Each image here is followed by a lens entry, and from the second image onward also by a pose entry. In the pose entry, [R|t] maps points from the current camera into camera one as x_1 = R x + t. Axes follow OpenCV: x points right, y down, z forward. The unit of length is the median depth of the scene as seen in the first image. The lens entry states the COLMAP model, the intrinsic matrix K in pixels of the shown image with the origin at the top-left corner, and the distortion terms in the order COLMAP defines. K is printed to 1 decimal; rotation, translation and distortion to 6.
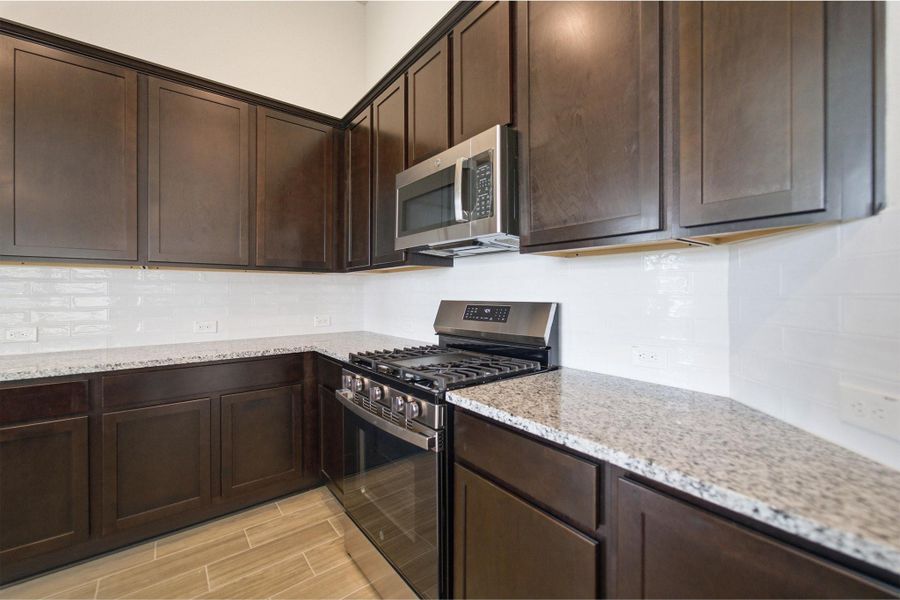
lens RADIAL K [[373.9, 0, 447.7], [0, 373.9, 293.7], [0, 0, 1]] dist [-0.004569, 0.001890]
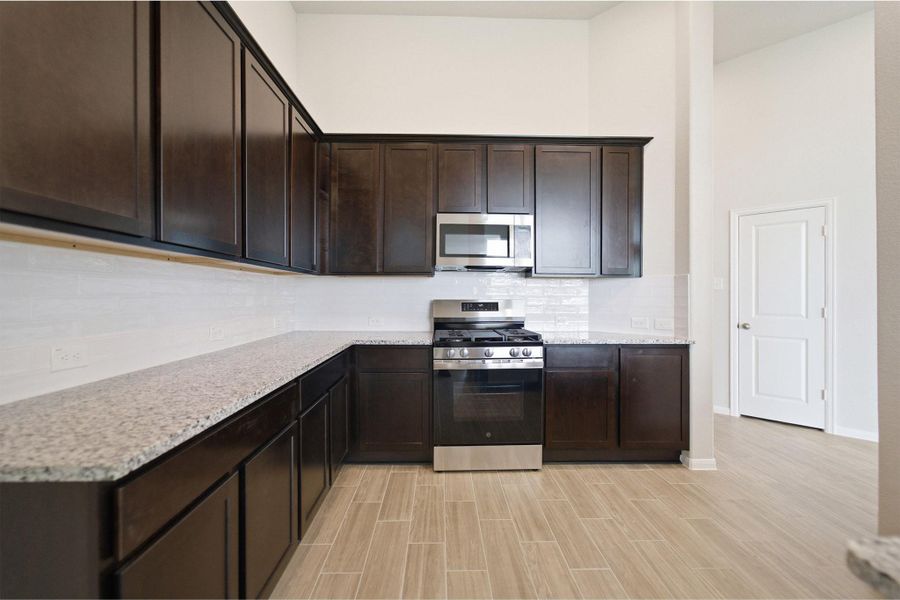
lens RADIAL K [[373.9, 0, 451.4], [0, 373.9, 294.2], [0, 0, 1]] dist [-0.004569, 0.001890]
pose [[0.581911, 0.001732, 0.813251, -1.464953], [-0.001217, 0.999998, -0.001258, -0.002720], [-0.813252, -0.000257, 0.581912, 0.103336]]
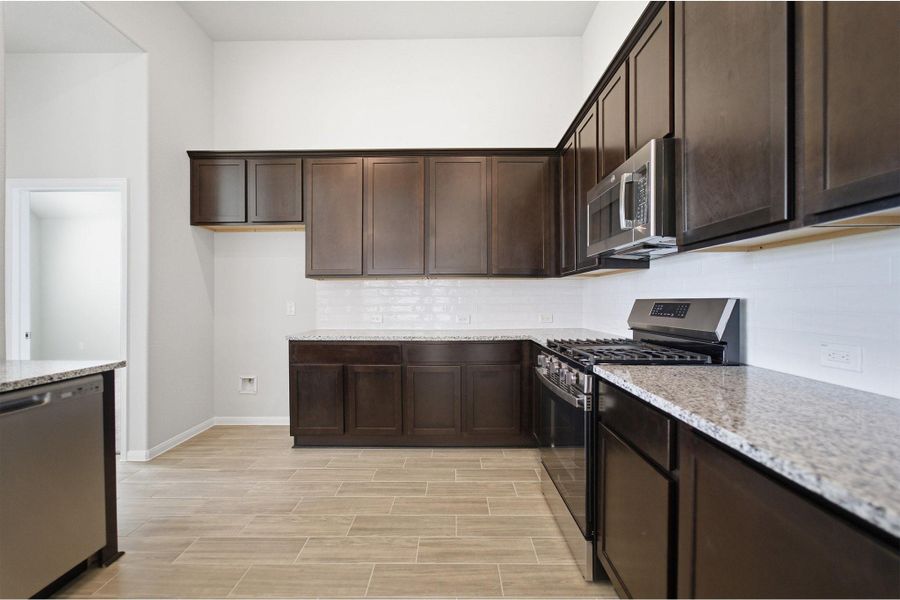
lens RADIAL K [[373.9, 0, 445.3], [0, 373.9, 303.3], [0, 0, 1]] dist [-0.004569, 0.001890]
pose [[0.777122, 0.004271, -0.629336, 0.290624], [0.001673, 0.999959, 0.008853, 0.024966], [0.629348, -0.007933, 0.777083, -0.224888]]
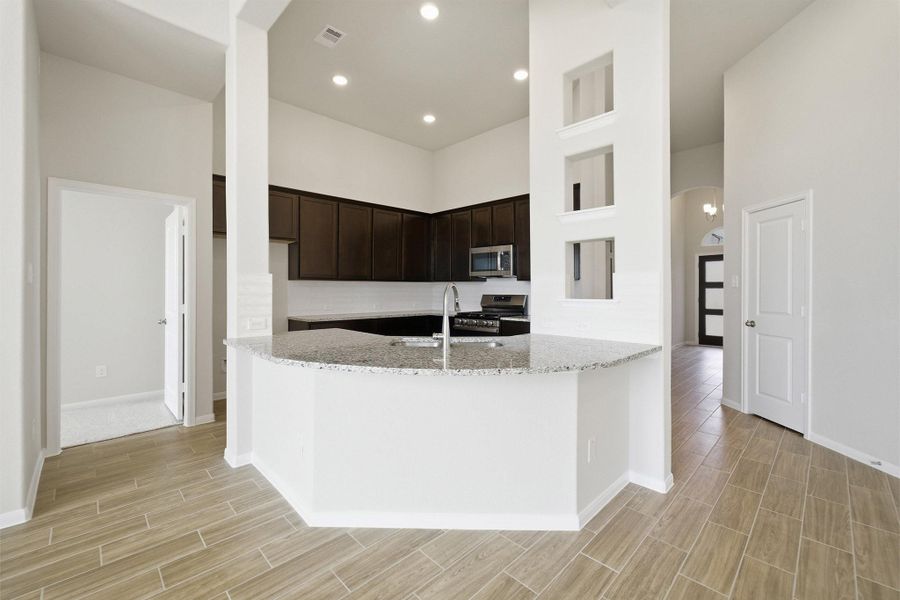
lens RADIAL K [[373.9, 0, 441.0], [0, 373.9, 295.1], [0, 0, 1]] dist [-0.004569, 0.001890]
pose [[0.992910, 0.000548, 0.118865, -0.763010], [-0.002139, 0.999910, 0.013251, -0.014407], [-0.118847, -0.013412, 0.992822, -1.955704]]
